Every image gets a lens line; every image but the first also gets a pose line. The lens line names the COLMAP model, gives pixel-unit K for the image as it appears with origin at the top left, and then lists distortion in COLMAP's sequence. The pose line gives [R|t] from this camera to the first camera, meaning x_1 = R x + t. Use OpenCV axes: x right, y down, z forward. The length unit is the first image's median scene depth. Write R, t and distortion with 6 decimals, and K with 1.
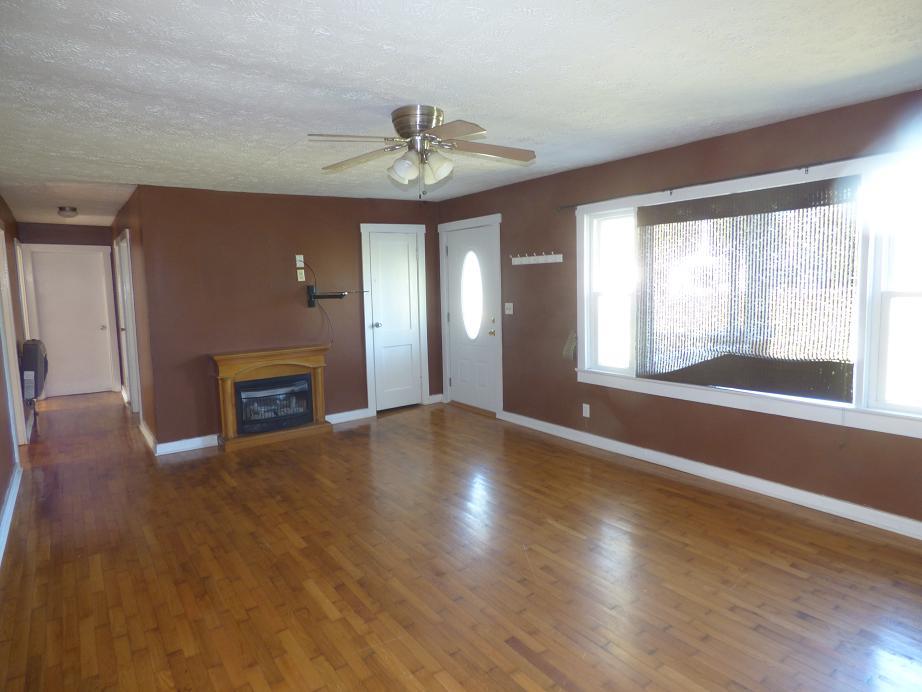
lens RADIAL K [[546.4, 0, 465.2], [0, 546.4, 342.1], [0, 0, 1]] dist [-0.018511, -0.001821]
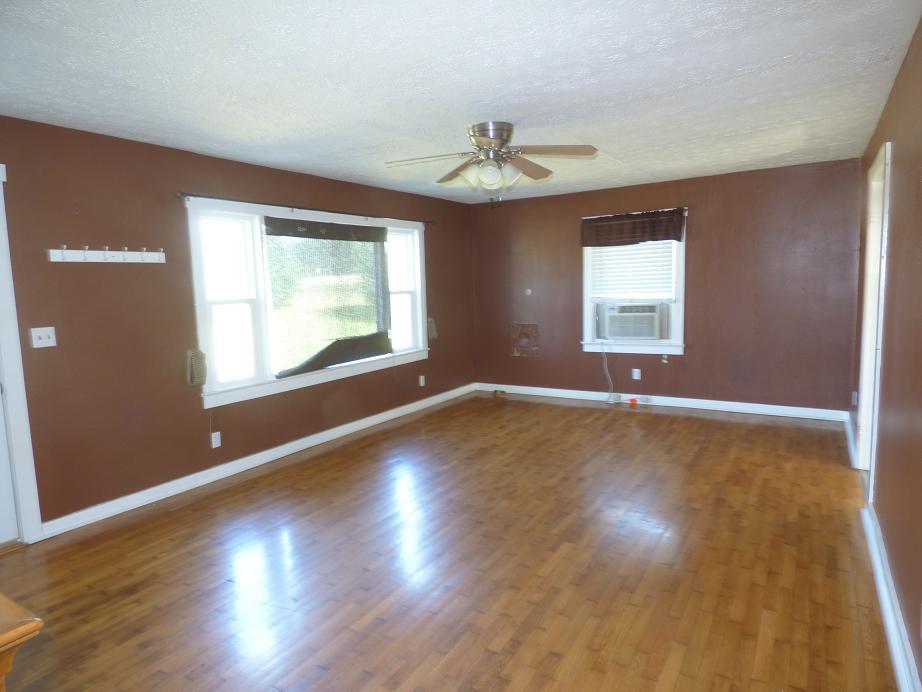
lens RADIAL K [[546.4, 0, 465.2], [0, 546.4, 342.1], [0, 0, 1]] dist [-0.018511, -0.001821]
pose [[-0.366312, -0.064294, 0.928268, -0.750045], [0.138525, 0.982725, 0.122730, -0.079961], [-0.920123, 0.173546, -0.351078, 0.984355]]
